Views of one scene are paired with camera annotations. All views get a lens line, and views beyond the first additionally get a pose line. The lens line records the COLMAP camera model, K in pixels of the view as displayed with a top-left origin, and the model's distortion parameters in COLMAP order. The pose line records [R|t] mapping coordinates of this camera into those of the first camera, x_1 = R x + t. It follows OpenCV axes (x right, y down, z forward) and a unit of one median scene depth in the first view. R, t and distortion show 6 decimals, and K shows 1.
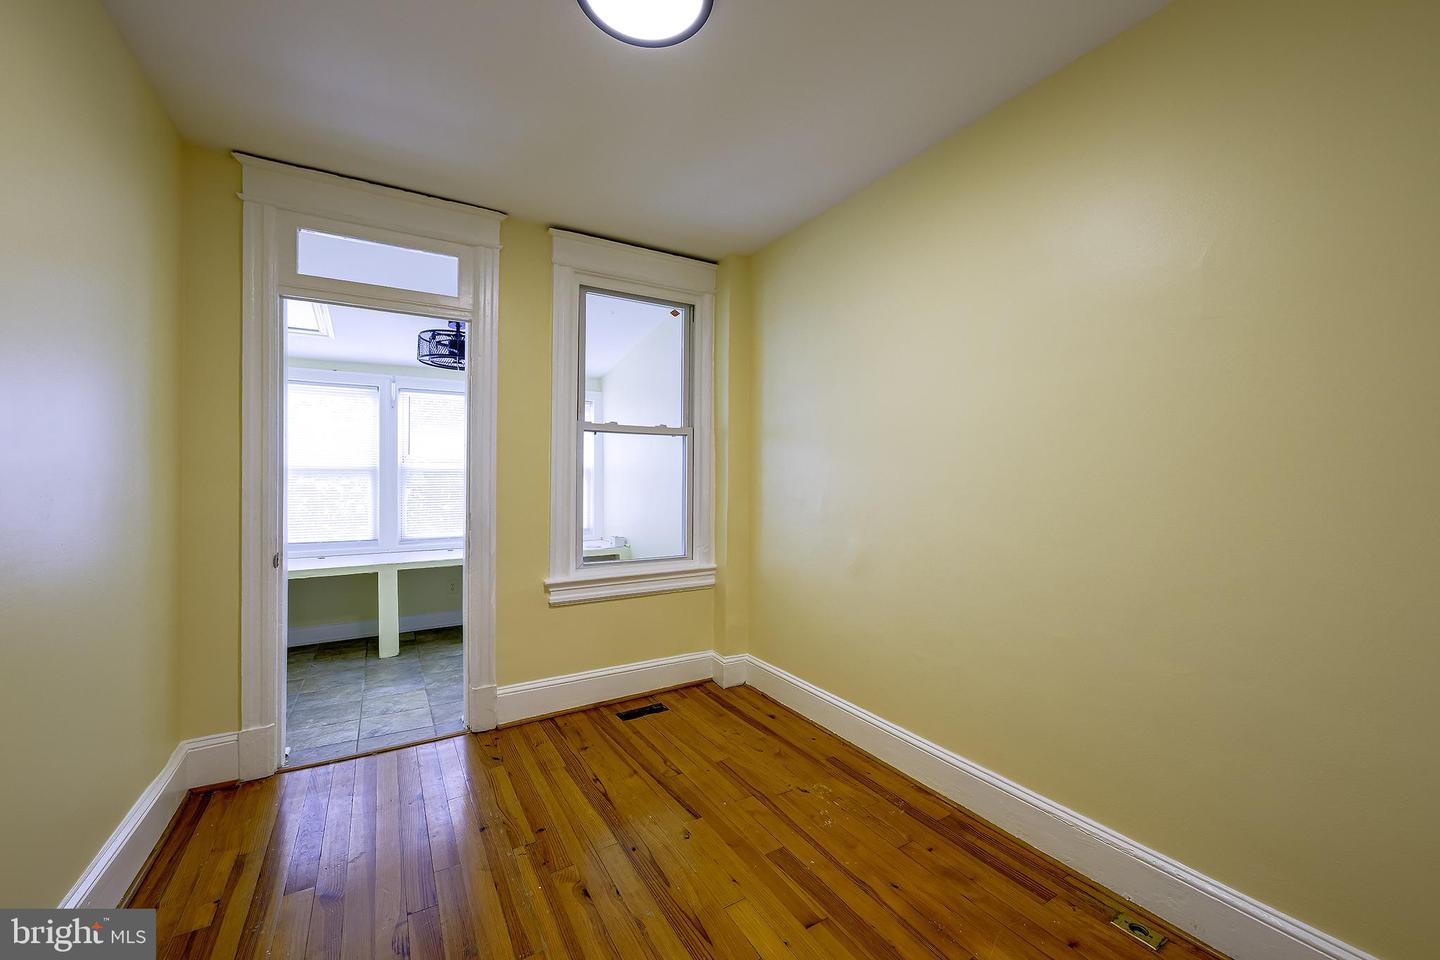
lens RADIAL K [[571.6, 0, 725.6], [0, 571.6, 481.4], [0, 0, 1]] dist [-0.001052, 0.000983]
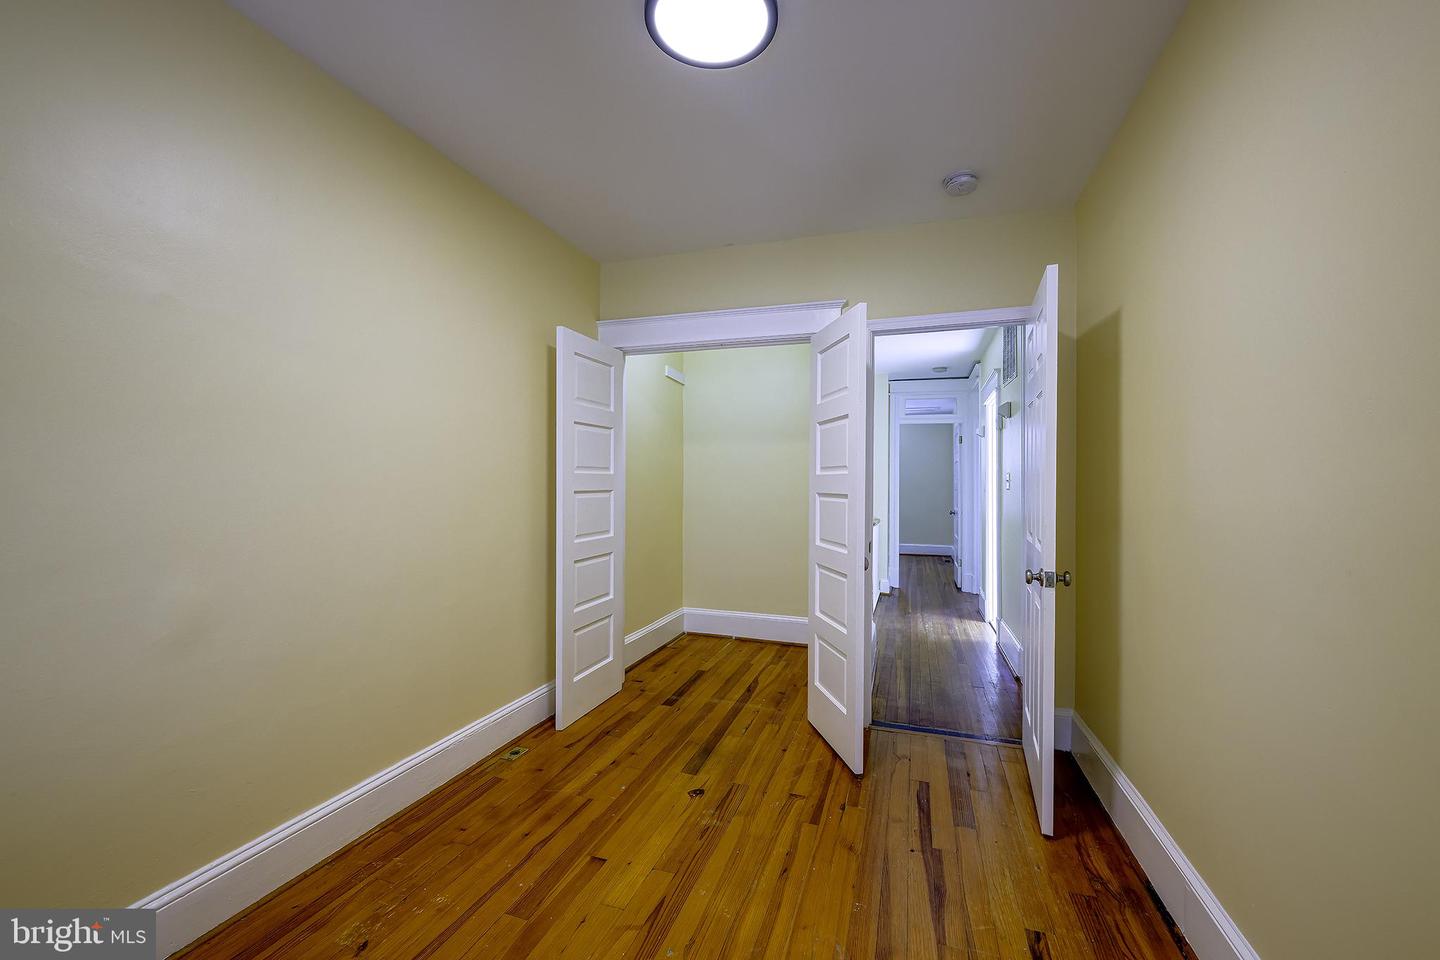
lens RADIAL K [[571.6, 0, 724.4], [0, 571.6, 481.5], [0, 0, 1]] dist [-0.001052, 0.000983]
pose [[-0.655605, 0.005402, 0.755085, -0.814213], [0.001804, 0.999983, -0.005588, 0.002860], [-0.755102, -0.002301, -0.655603, 1.411149]]
